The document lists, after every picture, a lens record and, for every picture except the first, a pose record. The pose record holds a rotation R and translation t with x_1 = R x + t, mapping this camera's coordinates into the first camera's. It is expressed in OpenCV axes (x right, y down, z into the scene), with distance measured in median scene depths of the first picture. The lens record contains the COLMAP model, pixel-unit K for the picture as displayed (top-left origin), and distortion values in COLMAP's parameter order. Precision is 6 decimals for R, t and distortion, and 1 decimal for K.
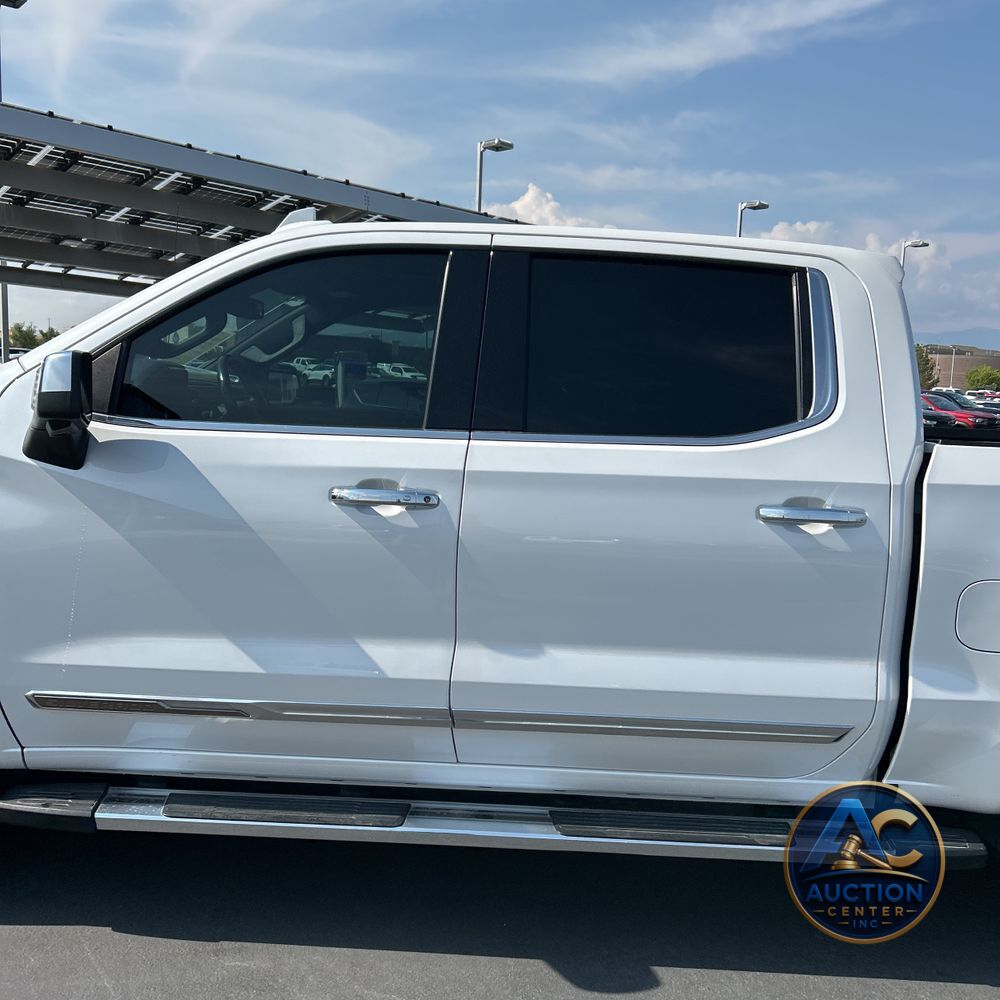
lens RADIAL K [[1005.4, 0, 499.7], [0, 1005.4, 511.6], [0, 0, 1]] dist [0.030105, -0.005513]
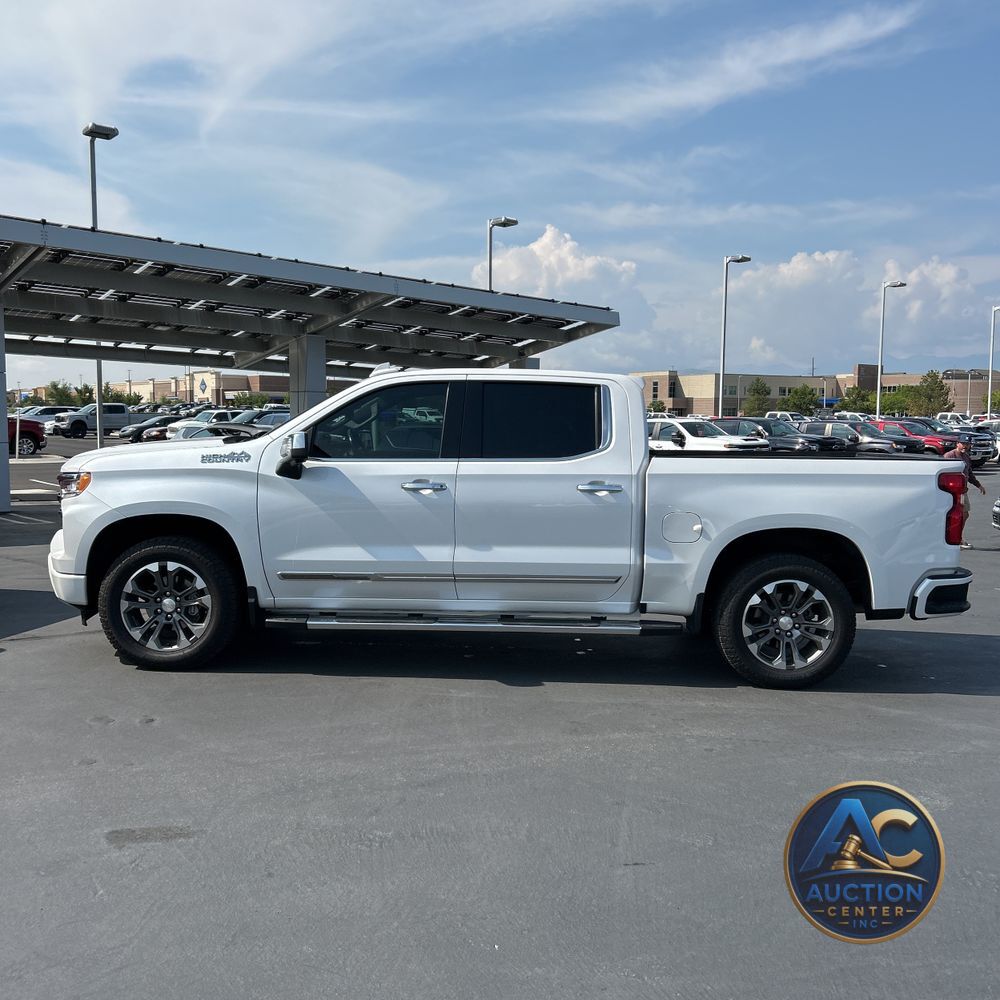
lens RADIAL K [[1040.2, 0, 500.0], [0, 1040.2, 500.0], [0, 0, 1]] dist [0.068335, -0.016053]
pose [[0.999069, -0.032795, -0.028028, 0.130678], [0.031285, 0.998120, -0.052709, 0.147888], [0.029704, 0.051783, 0.998217, -1.422848]]
